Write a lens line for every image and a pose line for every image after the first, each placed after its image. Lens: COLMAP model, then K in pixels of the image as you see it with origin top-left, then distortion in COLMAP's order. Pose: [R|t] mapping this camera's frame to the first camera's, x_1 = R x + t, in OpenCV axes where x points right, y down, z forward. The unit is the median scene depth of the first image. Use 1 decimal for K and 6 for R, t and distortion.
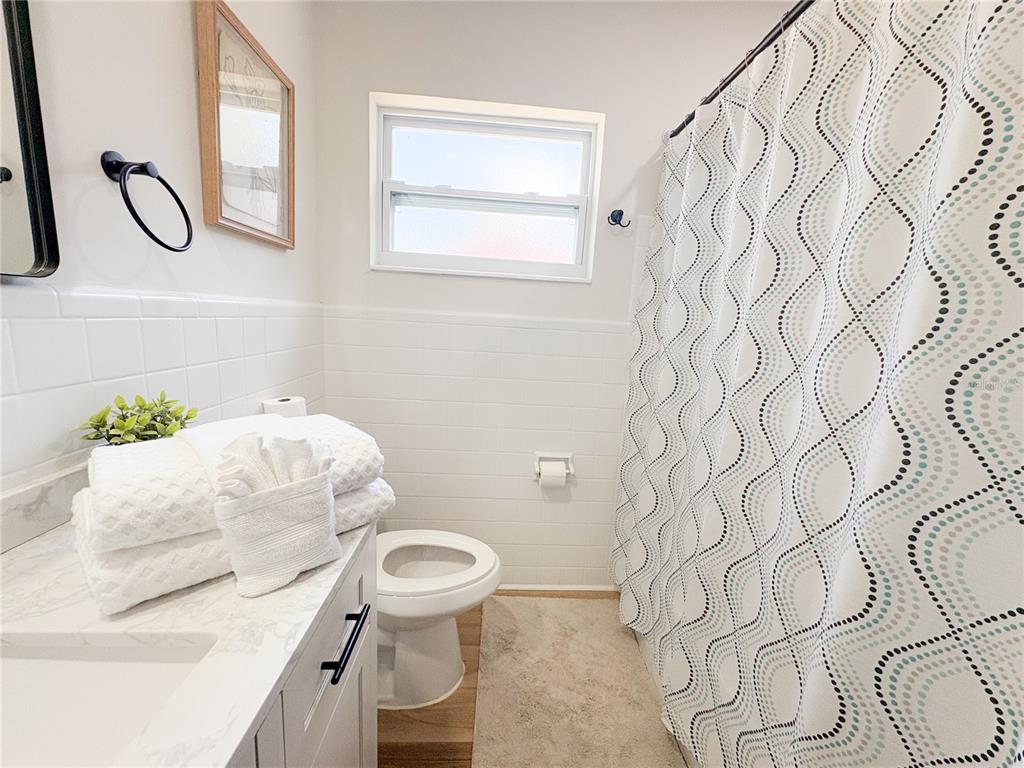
lens RADIAL K [[409.5, 0, 512.5], [0, 409.5, 384.6], [0, 0, 1]] dist [0.002017, -0.000139]
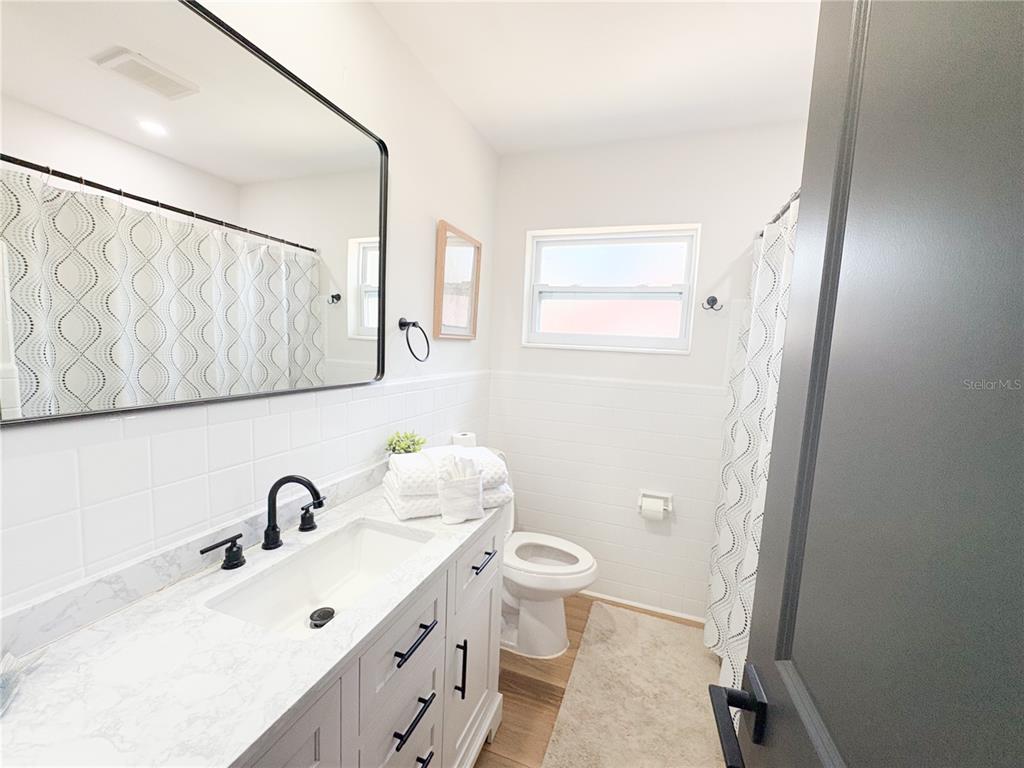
lens RADIAL K [[409.5, 0, 512.8], [0, 409.5, 384.1], [0, 0, 1]] dist [0.002017, -0.000139]
pose [[0.924114, 0.025334, -0.381276, 0.323551], [-0.057470, 0.995665, -0.073135, -0.074104], [0.377770, 0.089497, 0.921564, -0.605189]]
